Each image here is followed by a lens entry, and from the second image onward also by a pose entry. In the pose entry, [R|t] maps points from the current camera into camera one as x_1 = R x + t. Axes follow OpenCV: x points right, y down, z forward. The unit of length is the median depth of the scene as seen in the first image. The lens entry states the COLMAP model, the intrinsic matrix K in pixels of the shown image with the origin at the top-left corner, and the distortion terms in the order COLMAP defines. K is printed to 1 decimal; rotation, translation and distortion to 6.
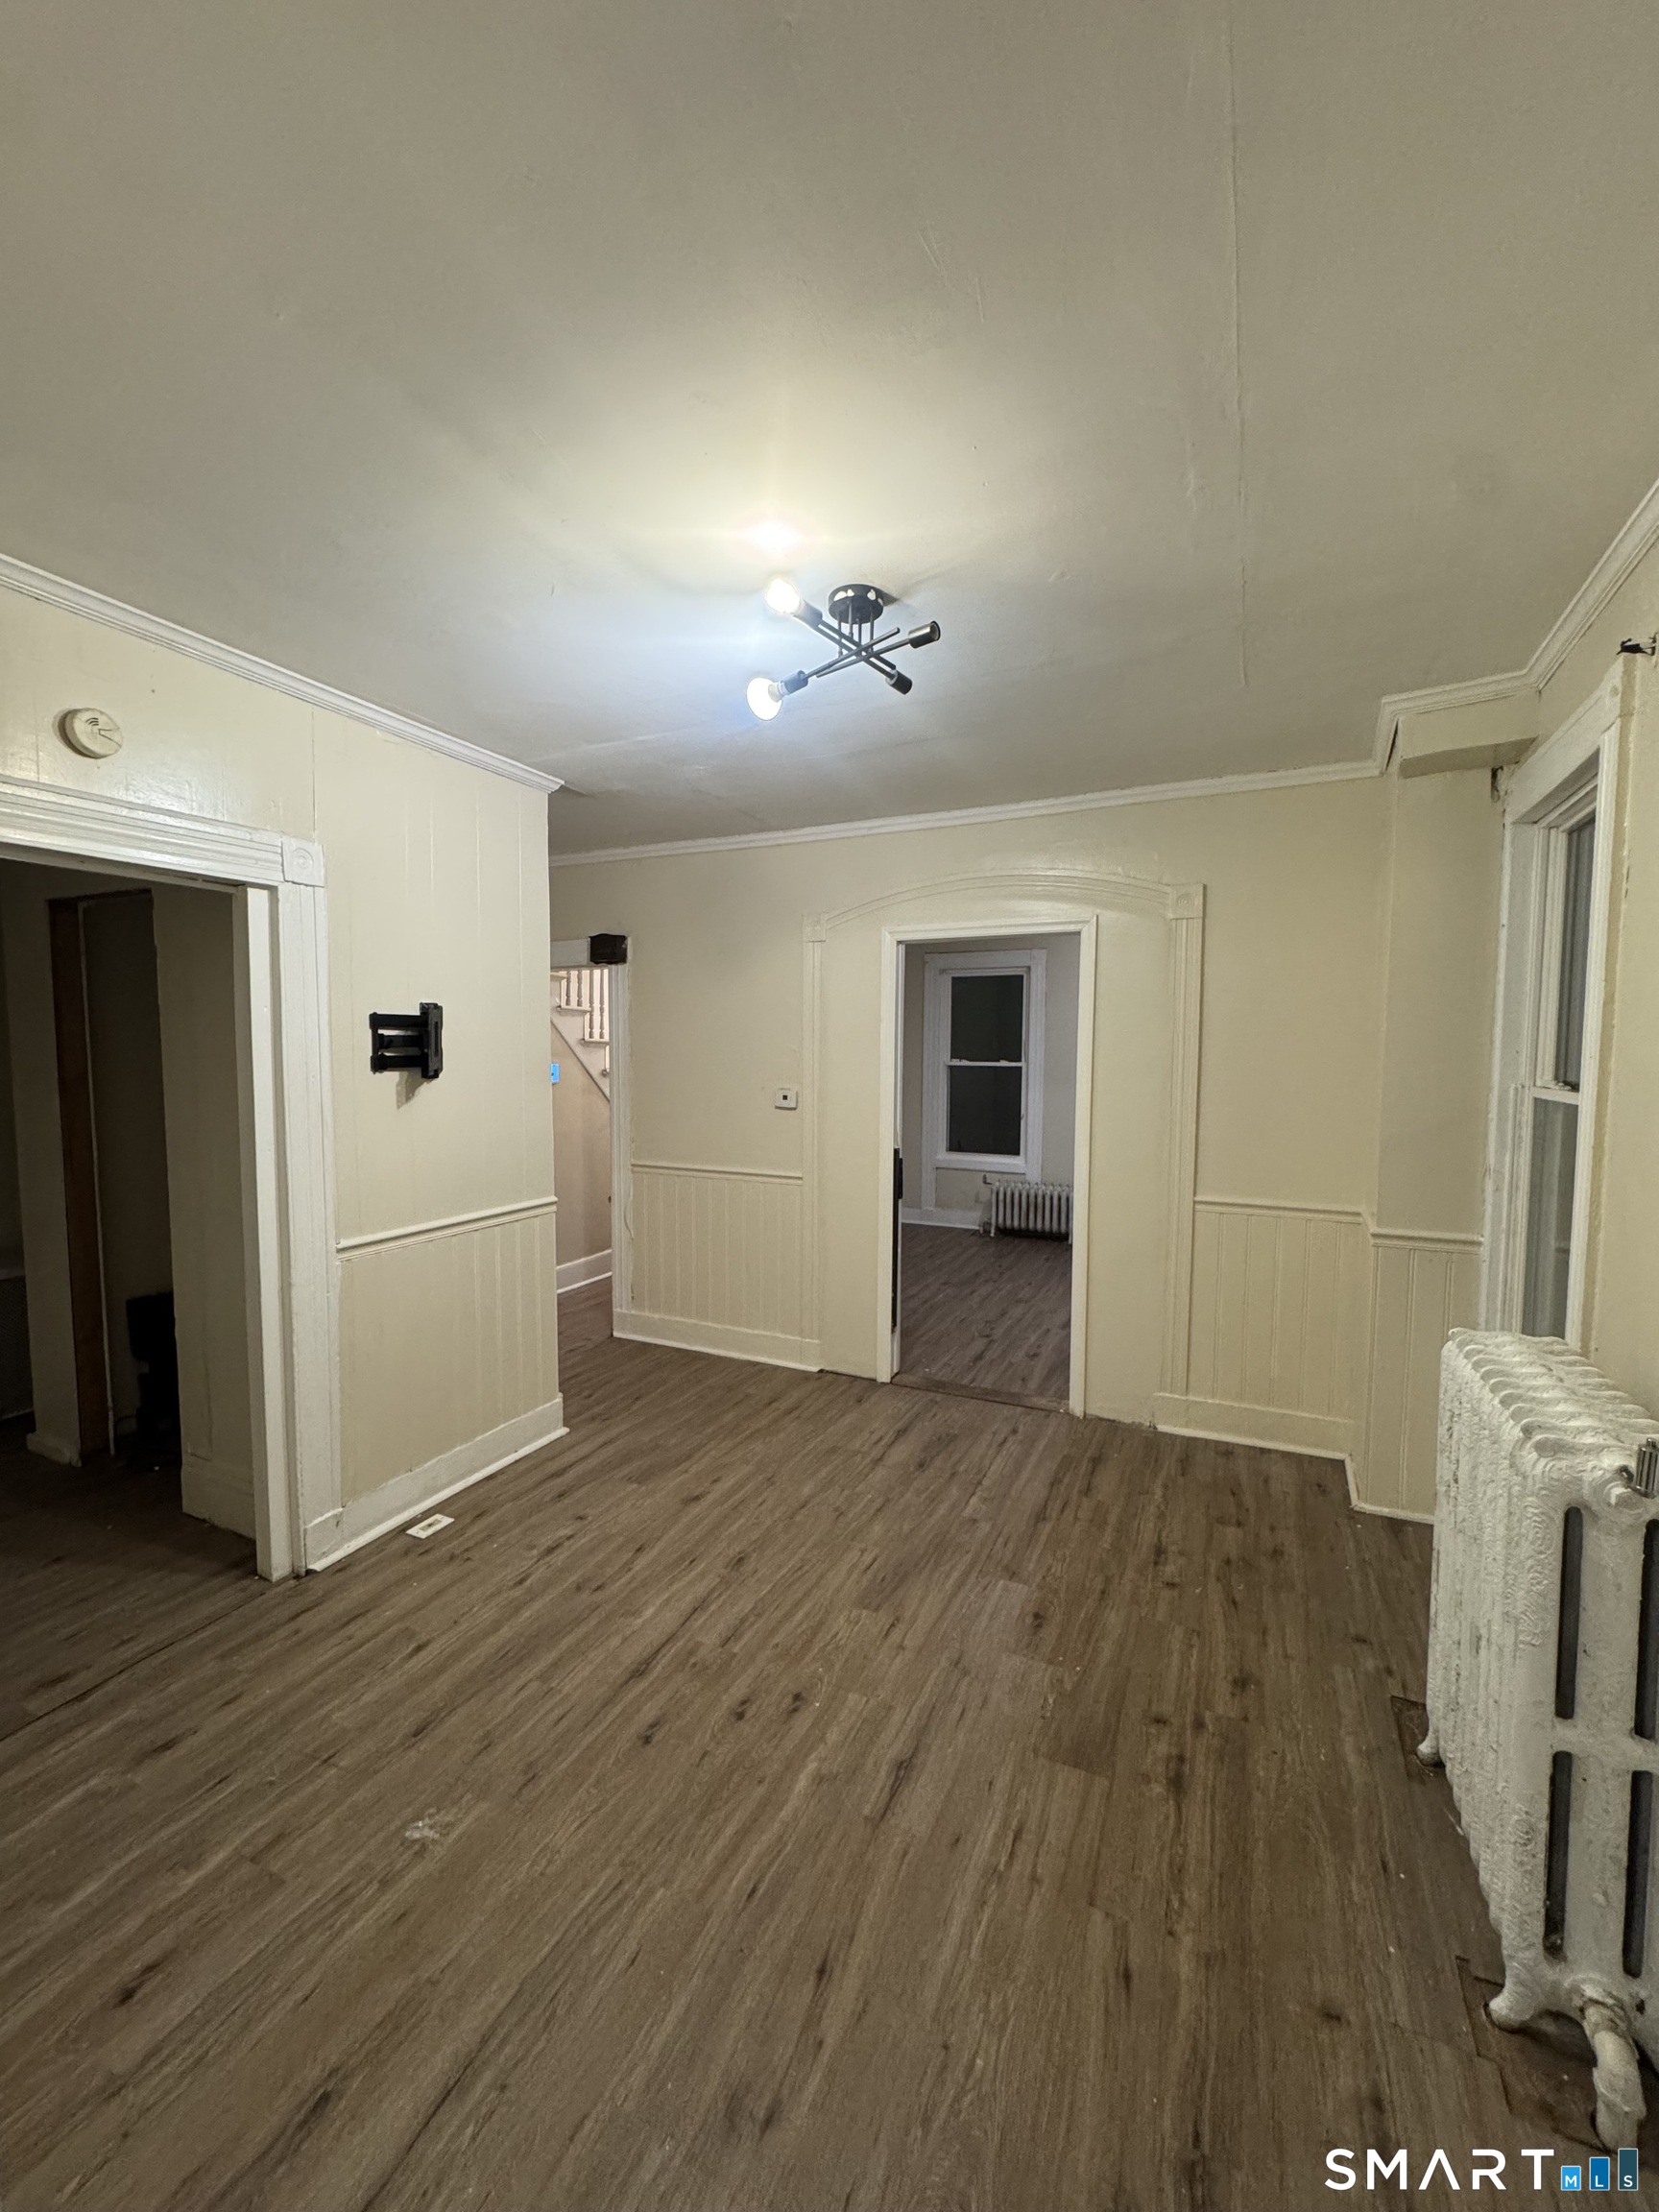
lens RADIAL K [[883.3, 0, 832.6], [0, 883.3, 1107.6], [0, 0, 1]] dist [-0.011314, -0.000117]
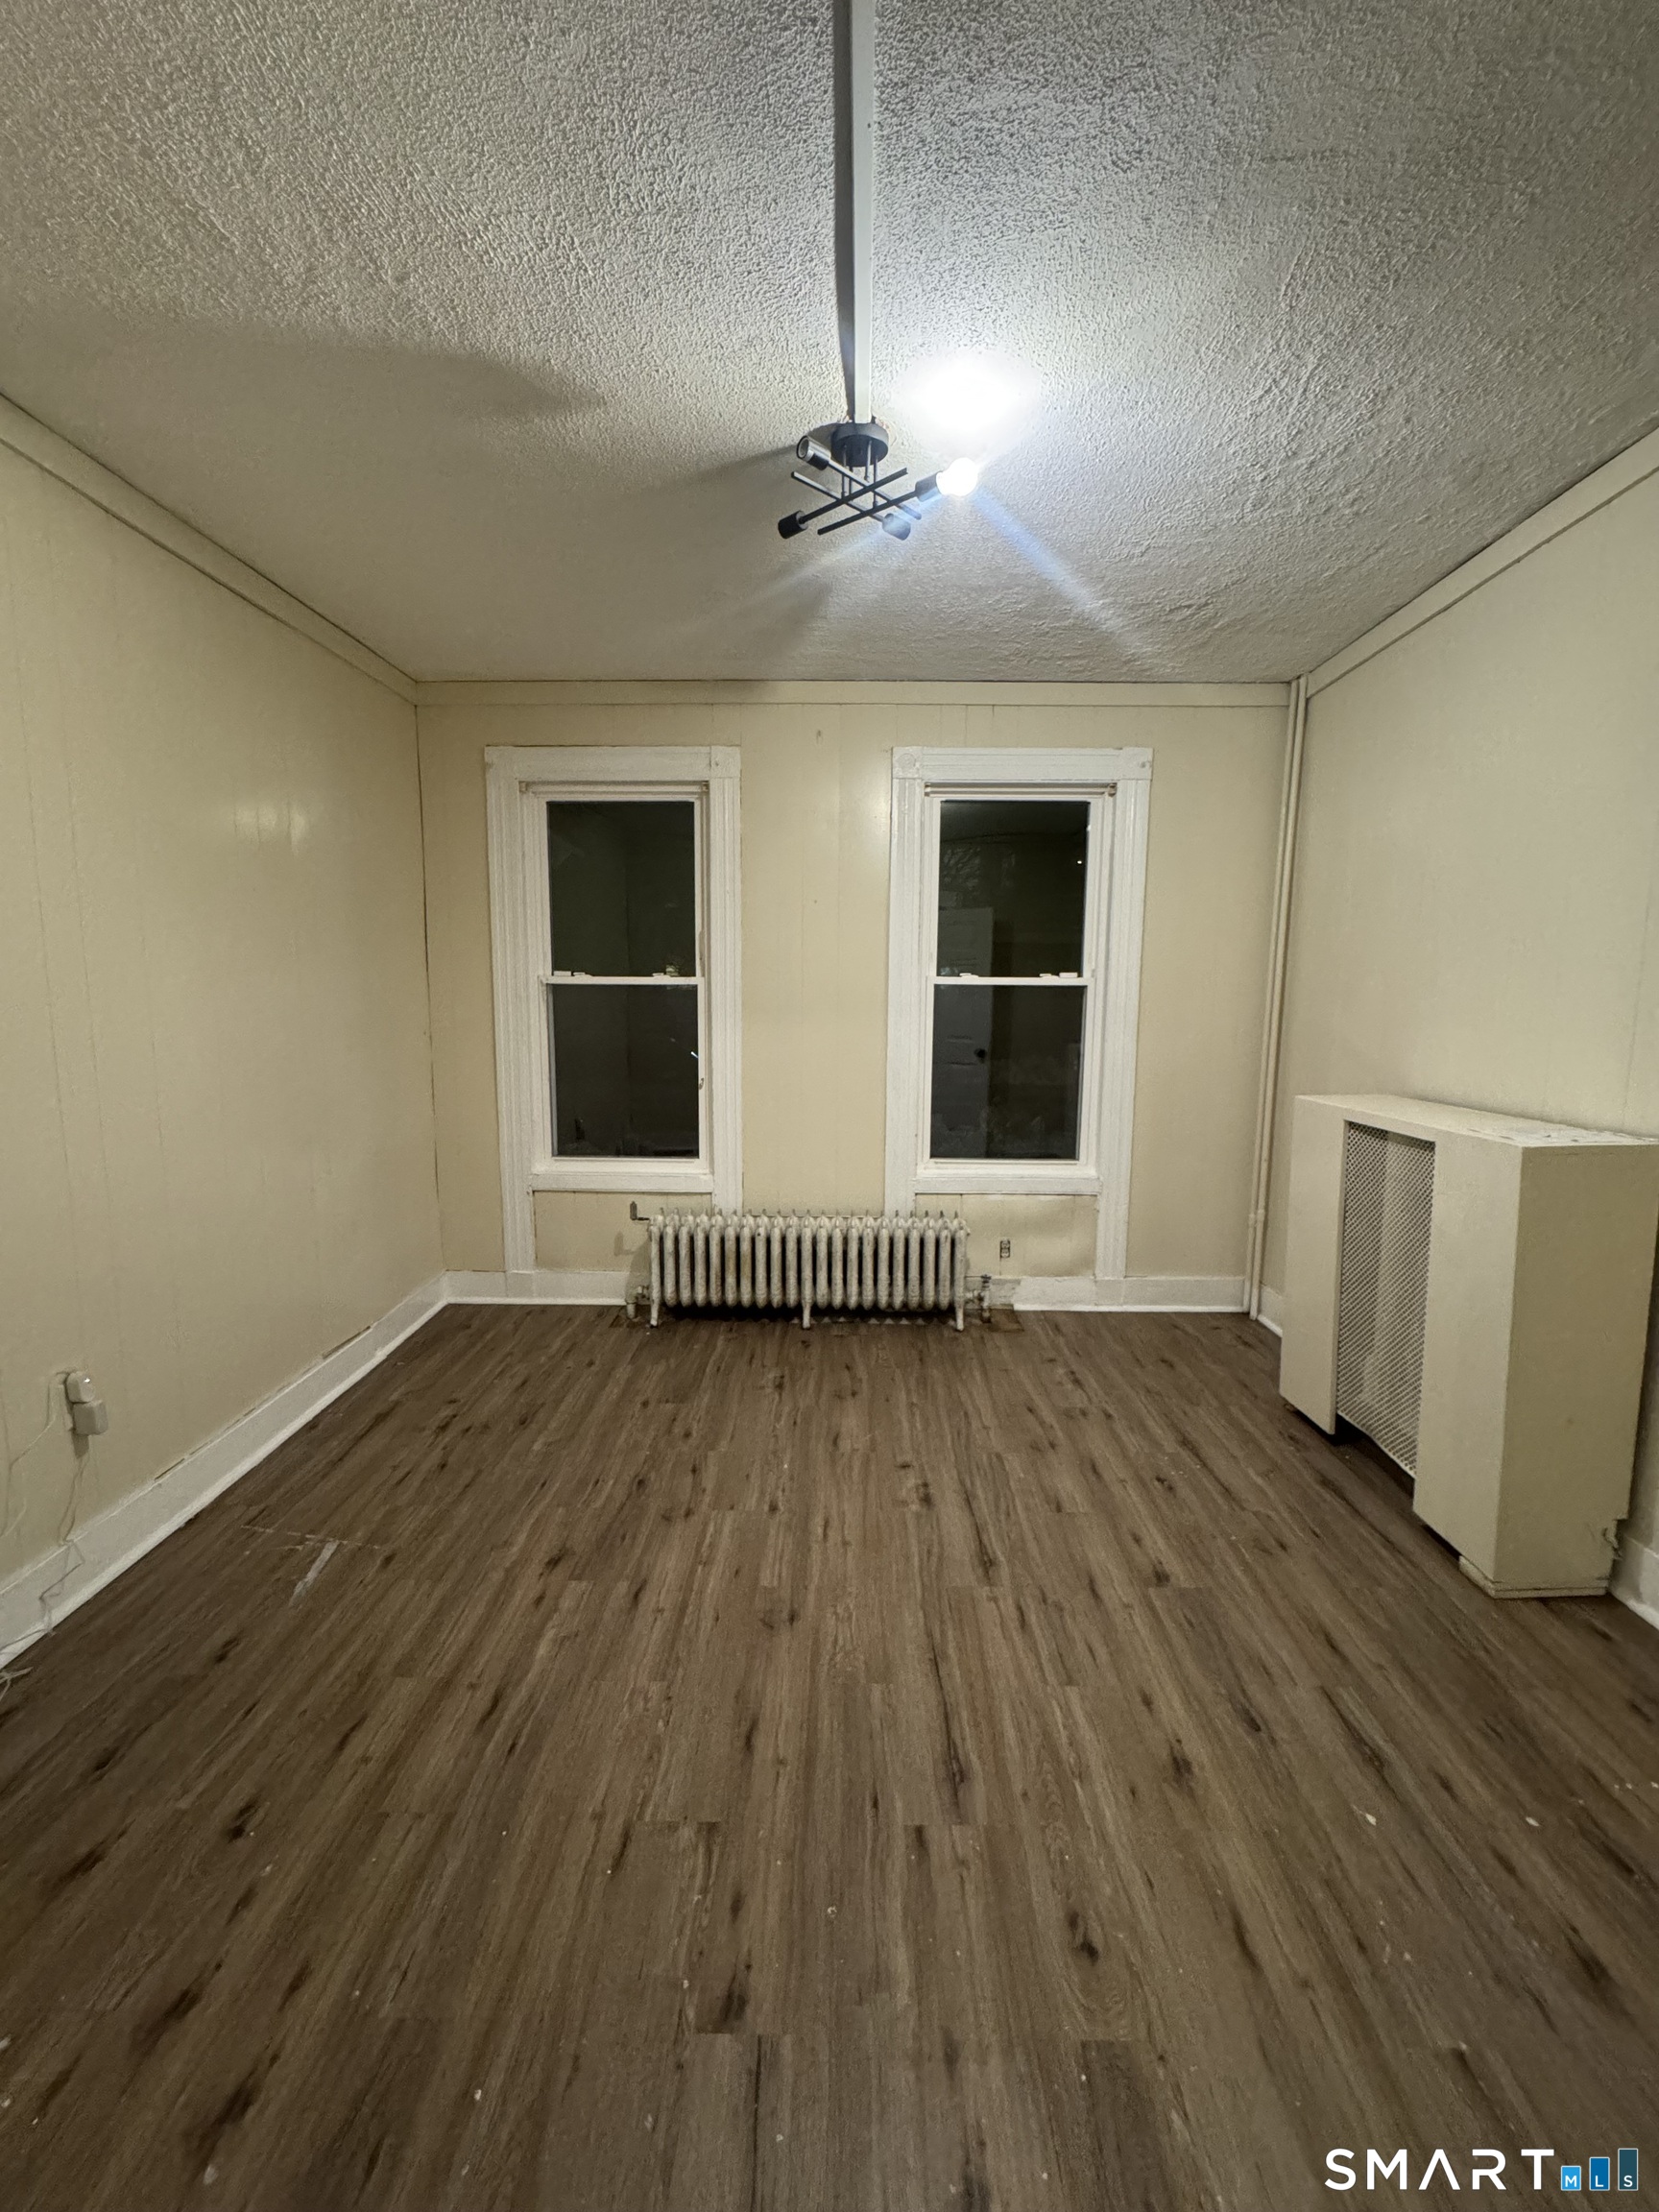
lens RADIAL K [[883.3, 0, 834.1], [0, 883.3, 1103.8], [0, 0, 1]] dist [-0.011314, -0.000117]
pose [[0.910246, -0.049979, 0.411041, 0.072960], [0.029510, 0.997995, 0.055997, -0.004475], [-0.413015, -0.038841, 0.909896, 0.499087]]
